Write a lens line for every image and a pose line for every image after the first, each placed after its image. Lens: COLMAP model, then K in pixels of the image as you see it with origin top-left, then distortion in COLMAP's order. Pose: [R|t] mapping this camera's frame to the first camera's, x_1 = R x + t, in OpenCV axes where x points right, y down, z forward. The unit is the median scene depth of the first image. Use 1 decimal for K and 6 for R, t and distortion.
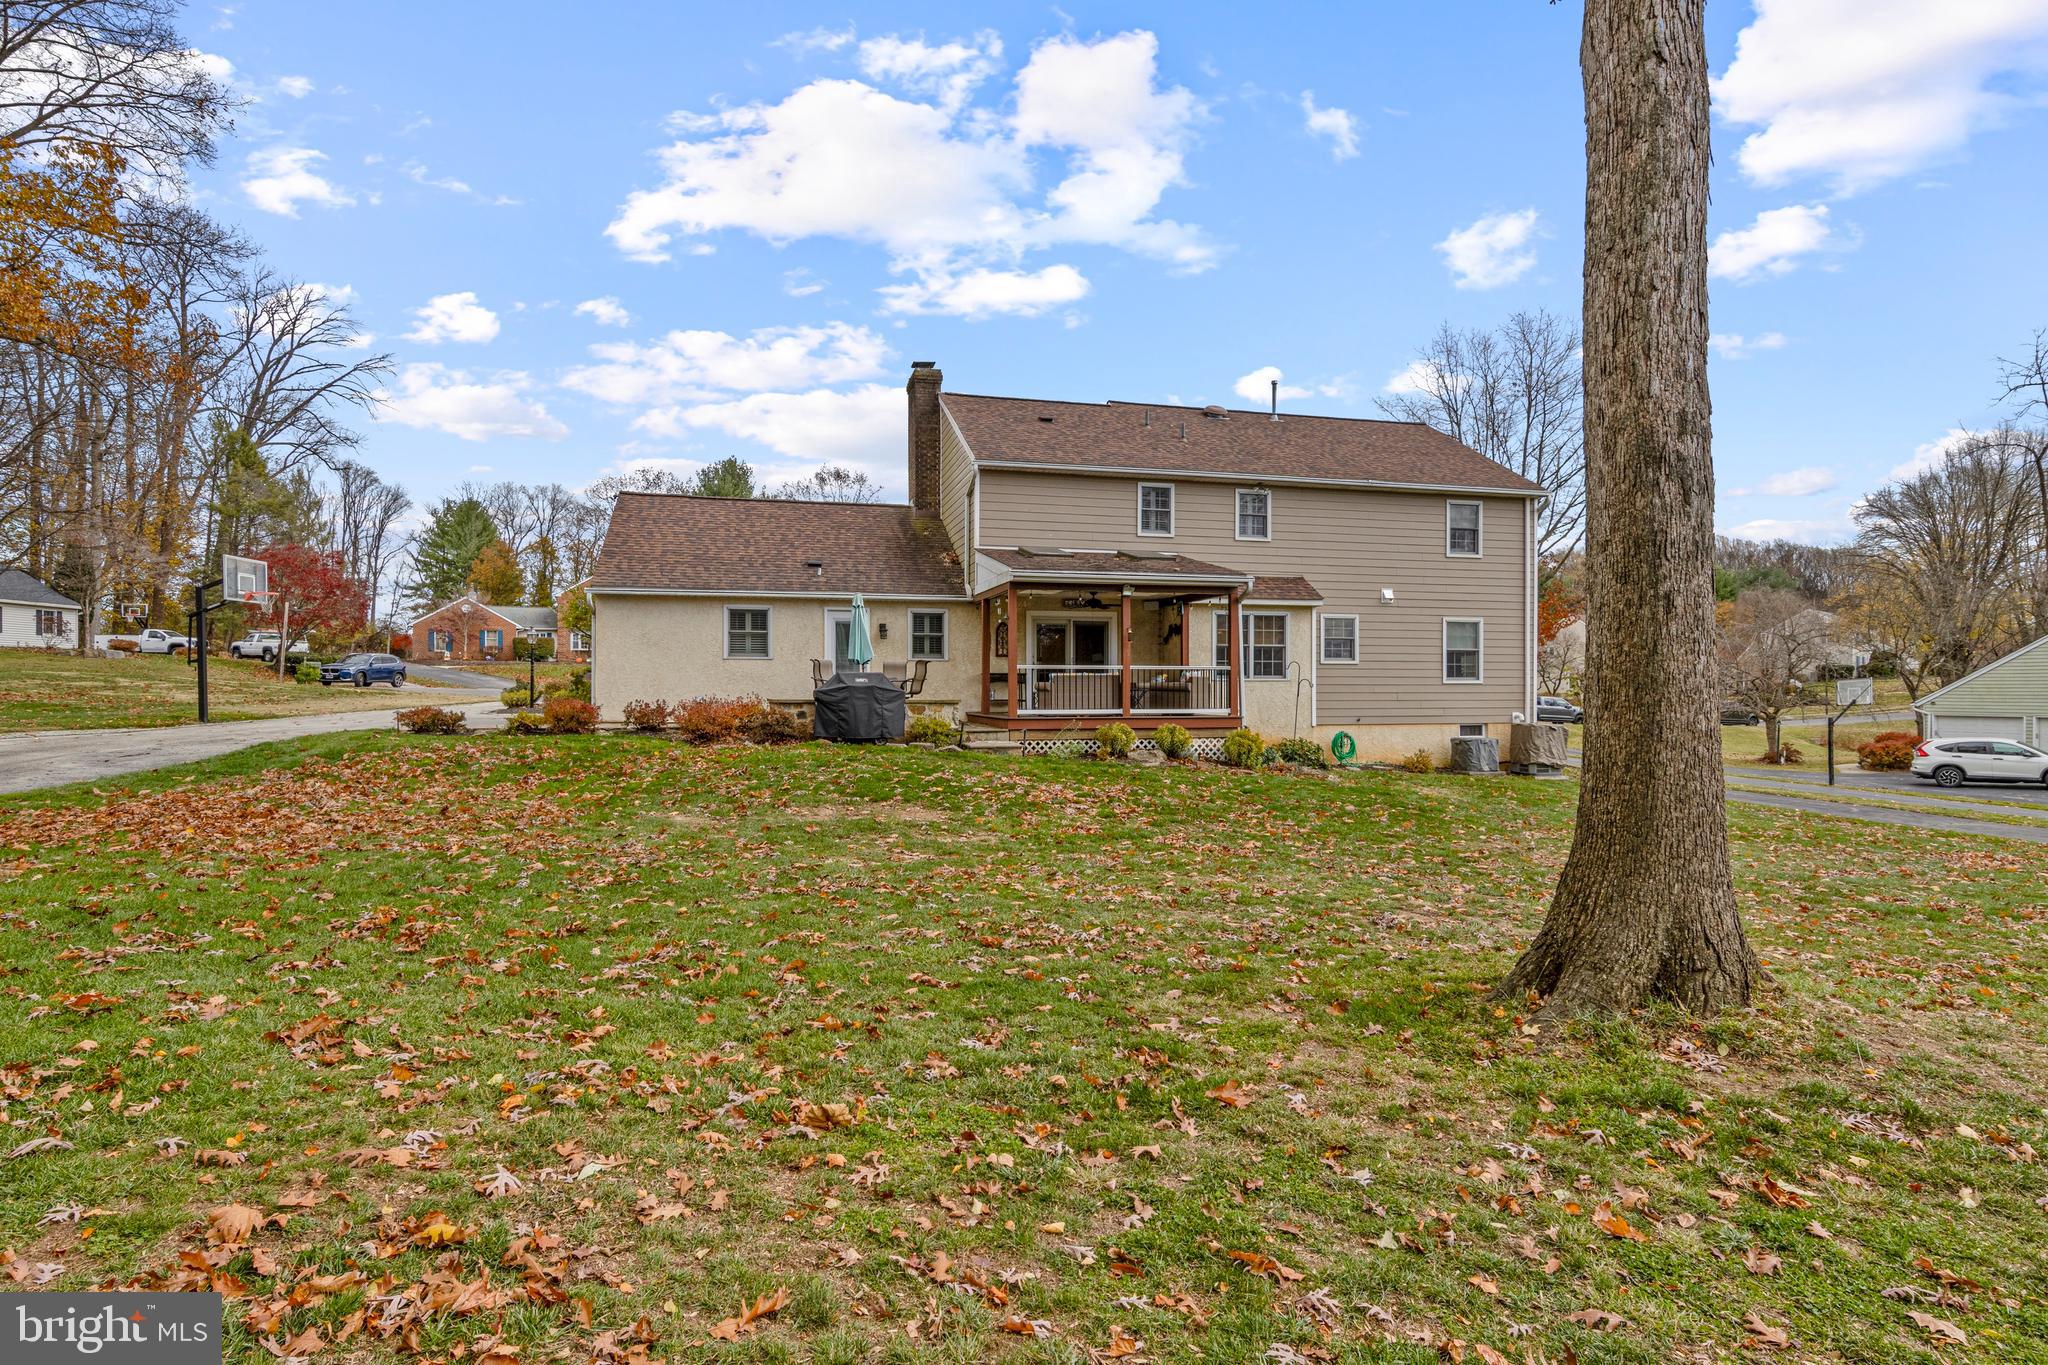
lens RADIAL K [[1047.9, 0, 1023.3], [0, 1047.9, 688.0], [0, 0, 1]] dist [0.010738, -0.003126]
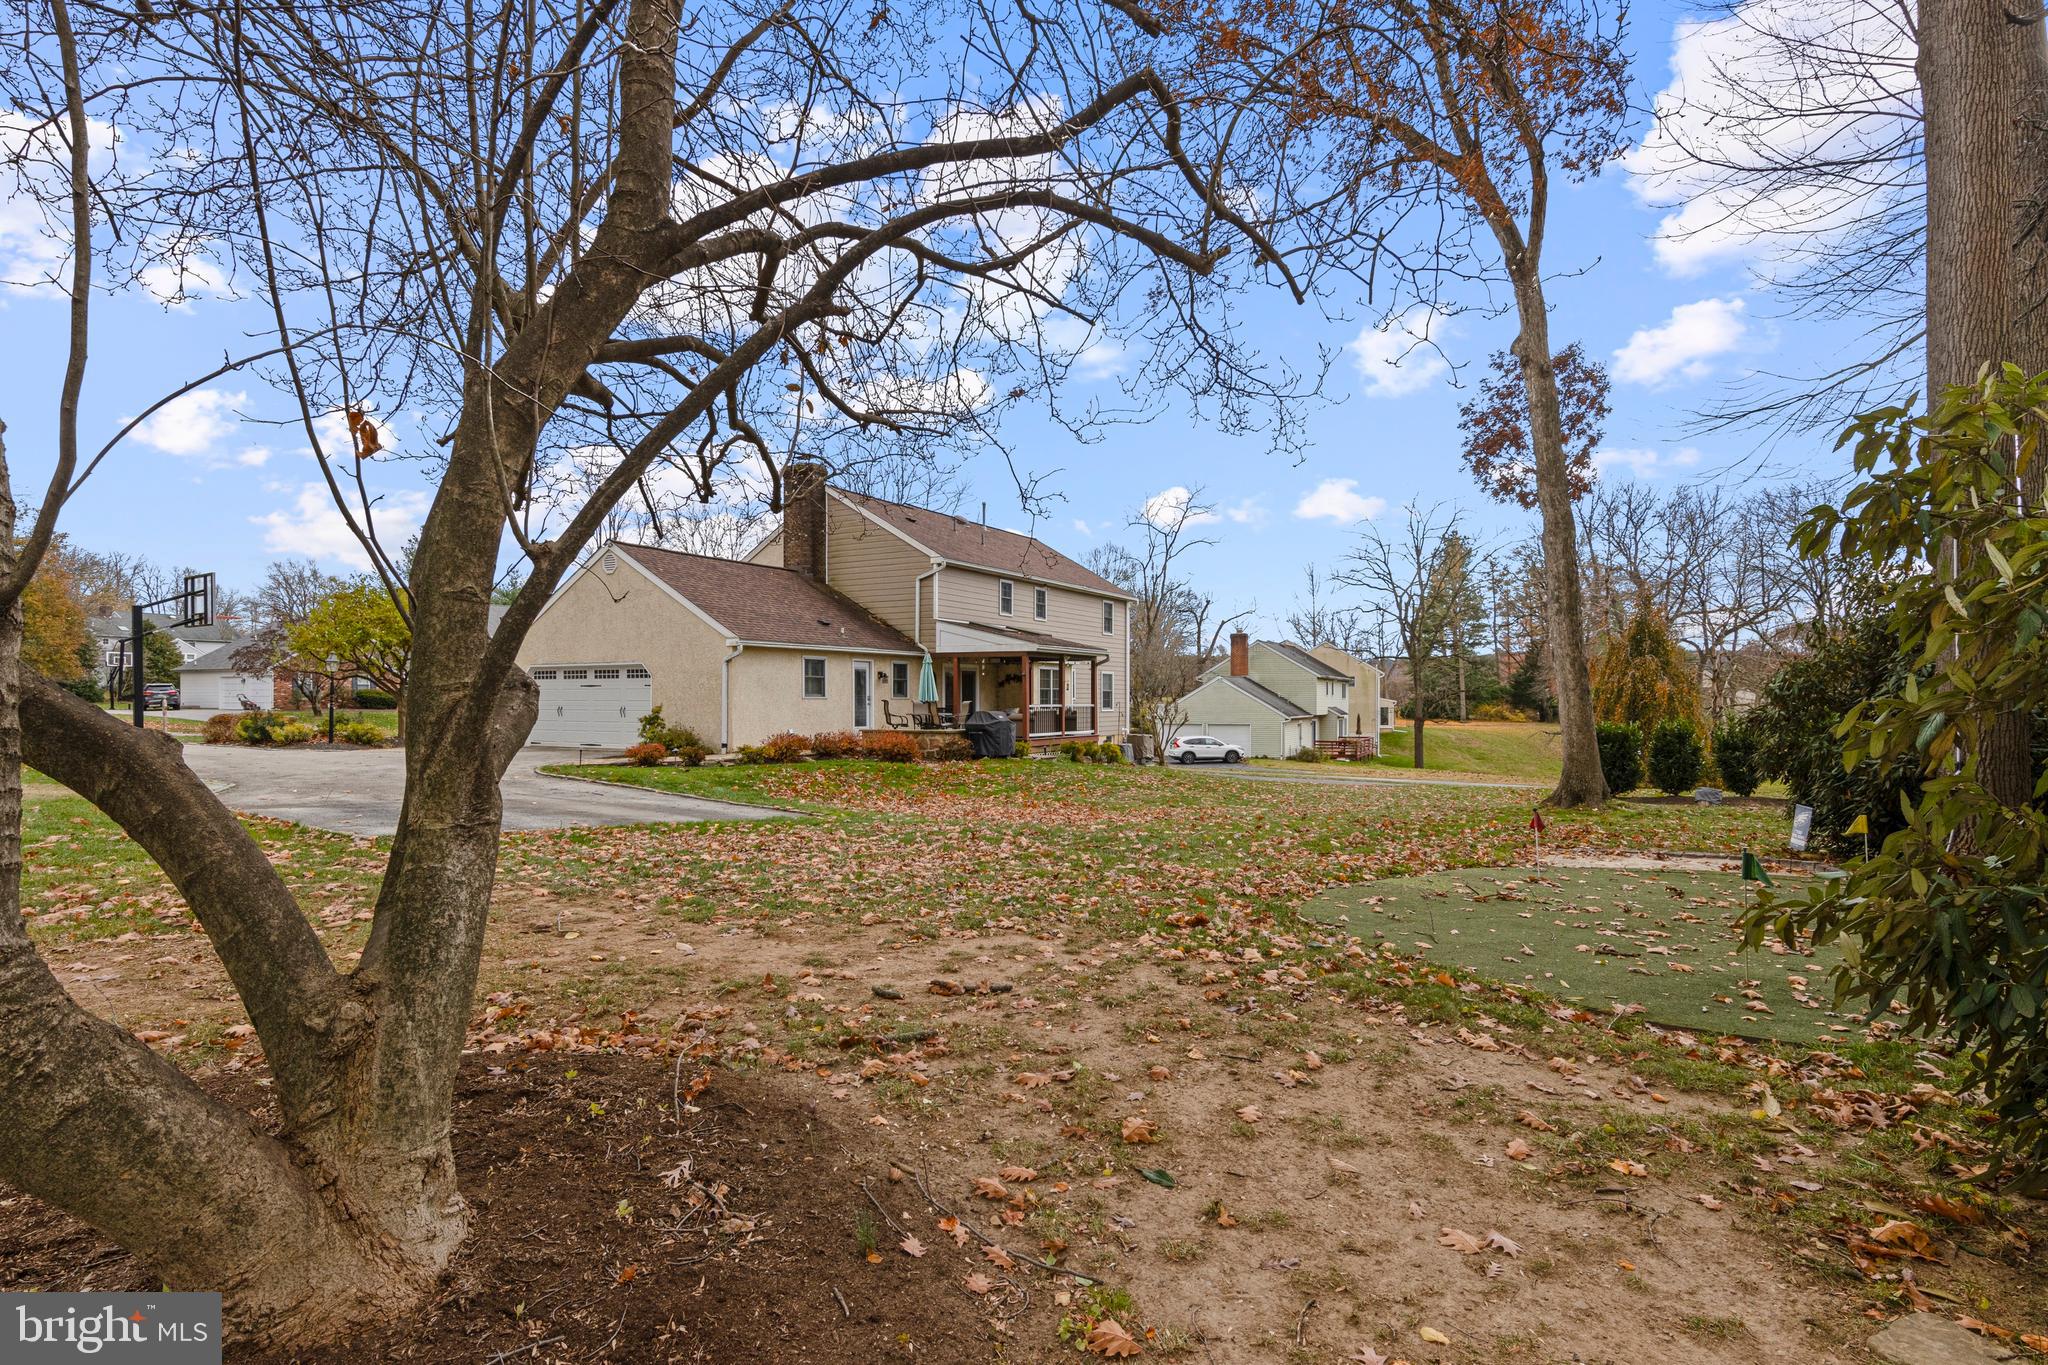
lens RADIAL K [[1047.9, 0, 1023.3], [0, 1047.9, 688.0], [0, 0, 1]] dist [0.010738, -0.003126]
pose [[0.699404, 0.006909, 0.714694, -0.996287], [0.002391, 0.999925, -0.012006, -0.023835], [-0.714723, 0.010106, 0.699335, -0.072750]]
